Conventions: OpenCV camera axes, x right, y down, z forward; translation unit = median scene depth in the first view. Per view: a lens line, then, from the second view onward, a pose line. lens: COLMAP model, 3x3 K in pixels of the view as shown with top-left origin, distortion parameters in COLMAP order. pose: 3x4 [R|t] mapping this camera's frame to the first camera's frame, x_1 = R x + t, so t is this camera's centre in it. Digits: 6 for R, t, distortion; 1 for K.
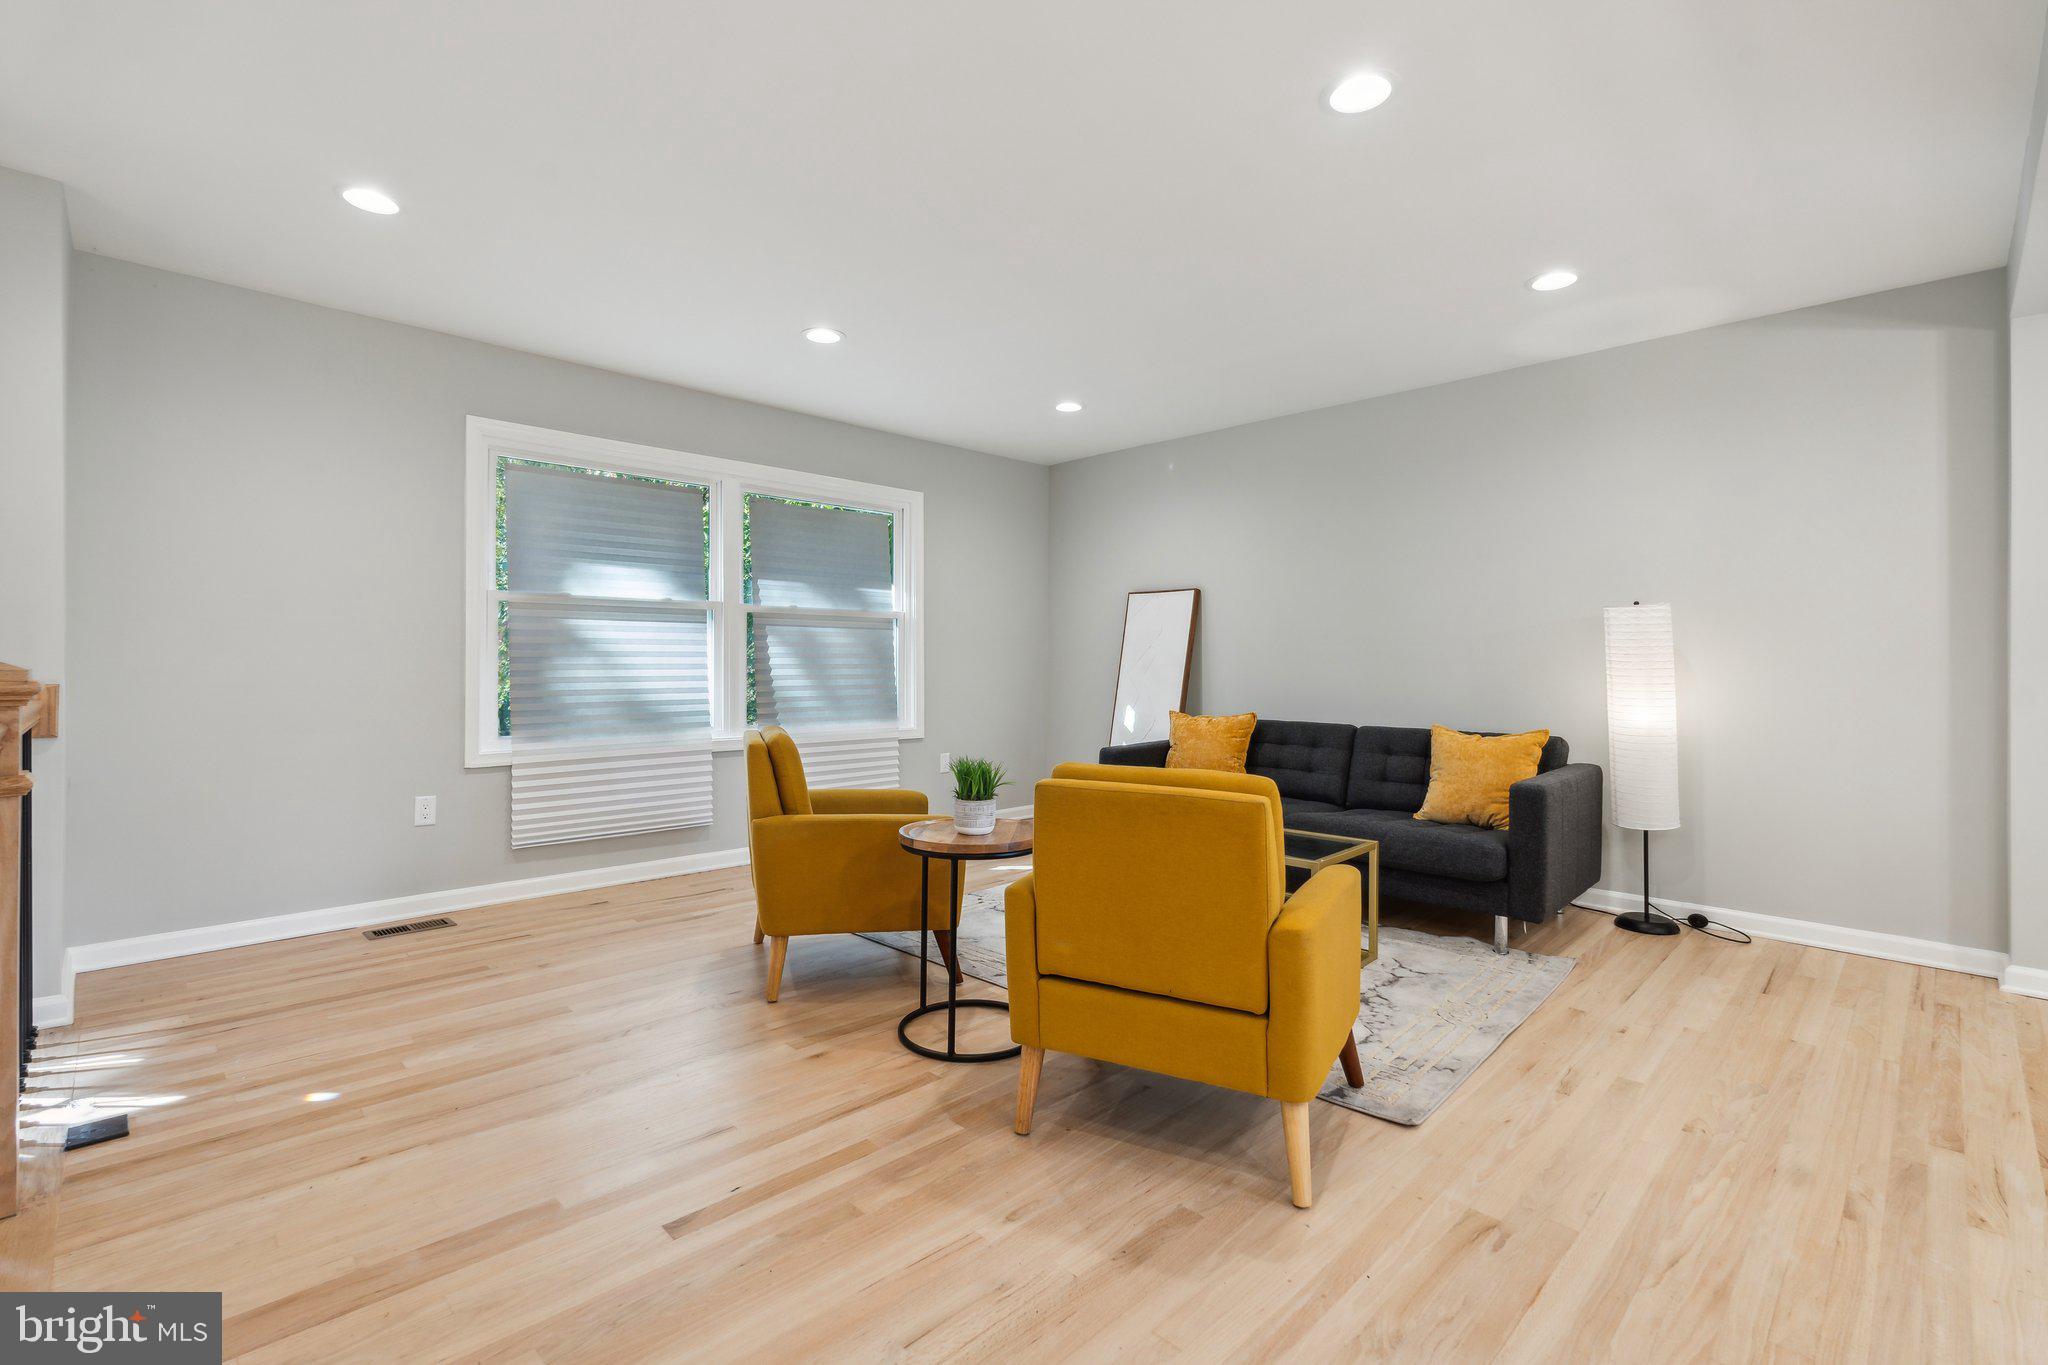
lens RADIAL K [[915.1, 0, 1019.1], [0, 915.1, 663.5], [0, 0, 1]] dist [-0.003894, -0.000043]
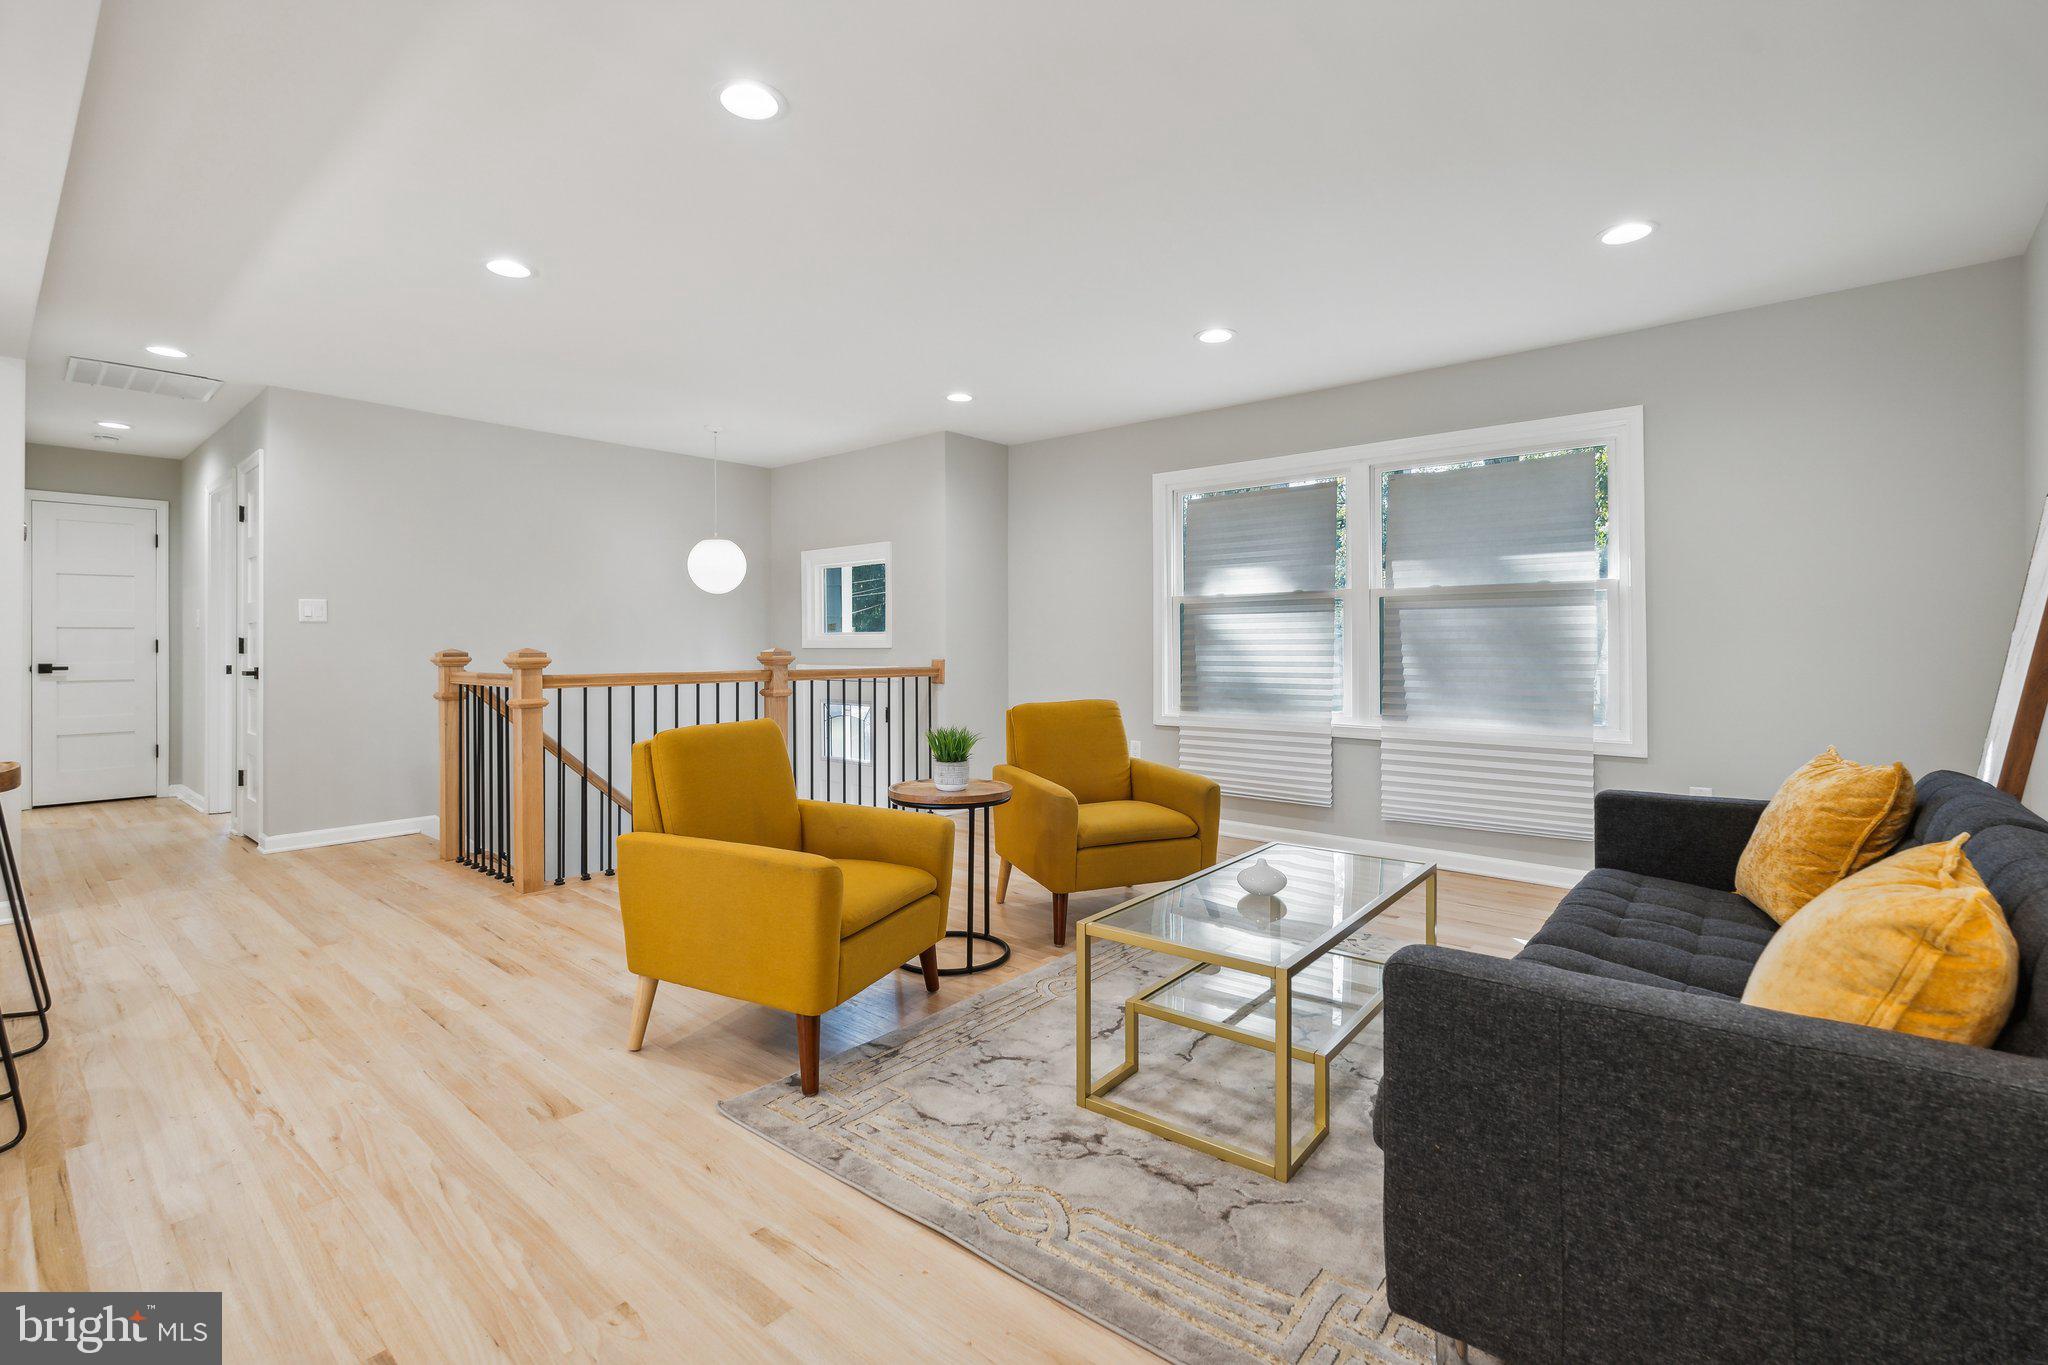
lens RADIAL K [[925.3, 0, 1018.4], [0, 925.3, 651.4], [0, 0, 1]] dist [-0.004450, -0.000711]
pose [[0.077683, -0.000256, -0.996978, 0.803968], [-0.003004, 0.999995, -0.000491, 0.003311], [0.996974, 0.003033, 0.077682, 0.684619]]
